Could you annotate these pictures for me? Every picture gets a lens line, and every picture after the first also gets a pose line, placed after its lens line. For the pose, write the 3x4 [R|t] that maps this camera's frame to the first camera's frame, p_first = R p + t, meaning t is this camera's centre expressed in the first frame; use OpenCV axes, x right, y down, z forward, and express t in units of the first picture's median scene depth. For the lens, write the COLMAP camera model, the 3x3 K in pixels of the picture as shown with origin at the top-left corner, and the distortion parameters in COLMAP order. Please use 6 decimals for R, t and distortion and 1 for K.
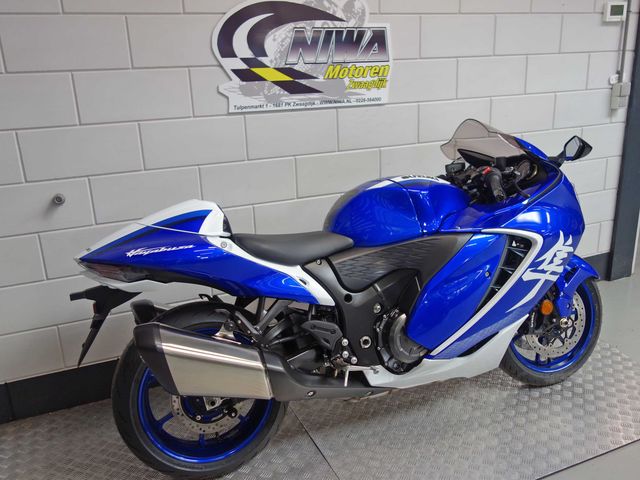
lens RADIAL K [[566.6, 0, 320.0], [0, 566.6, 240.0], [0, 0, 1]] dist [-0.002142, -0.002556]
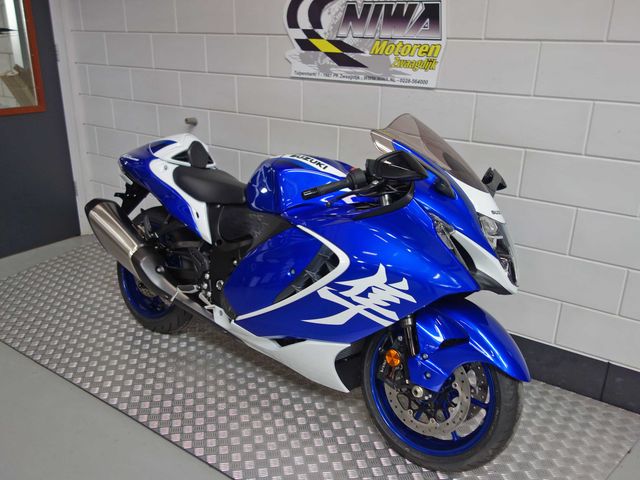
lens RADIAL K [[566.6, 0, 320.0], [0, 566.6, 240.0], [0, 0, 1]] dist [-0.002142, -0.002556]
pose [[0.516768, 0.335673, -0.787575, 0.863627], [-0.285373, 0.934857, 0.211199, -0.166823], [0.807164, 0.115612, 0.578896, 0.398641]]
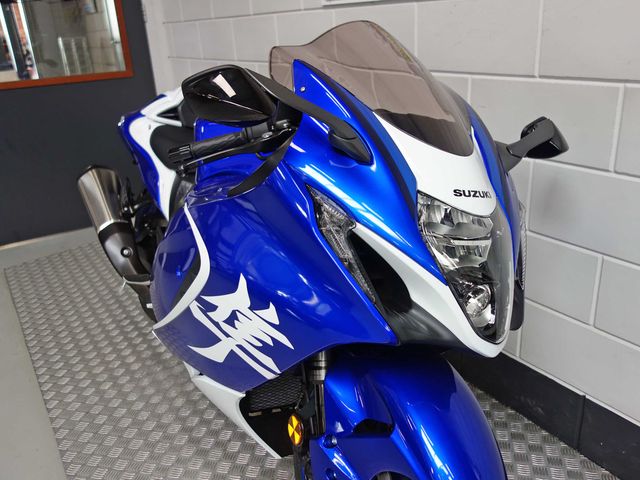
lens RADIAL K [[566.6, 0, 320.0], [0, 566.6, 240.0], [0, 0, 1]] dist [-0.002142, -0.002556]
pose [[0.162156, 0.383289, -0.909282, 0.729763], [-0.239685, 0.909181, 0.340502, -0.185772], [0.957213, 0.162727, 0.239298, 0.816677]]
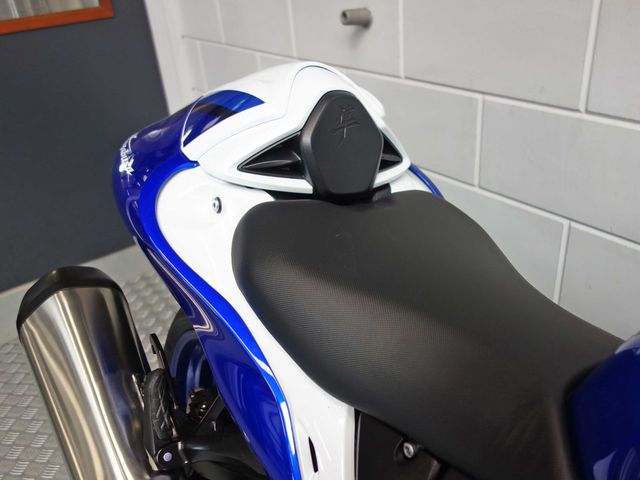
lens RADIAL K [[547.9, 0, 320.0], [0, 547.9, 240.0], [0, 0, 1]] dist [0.076408, -0.238411]
pose [[0.217045, 0.492794, -0.842642, 0.112442], [-0.215188, 0.866139, 0.451108, -0.107514], [0.952148, 0.083416, 0.294034, 0.720393]]
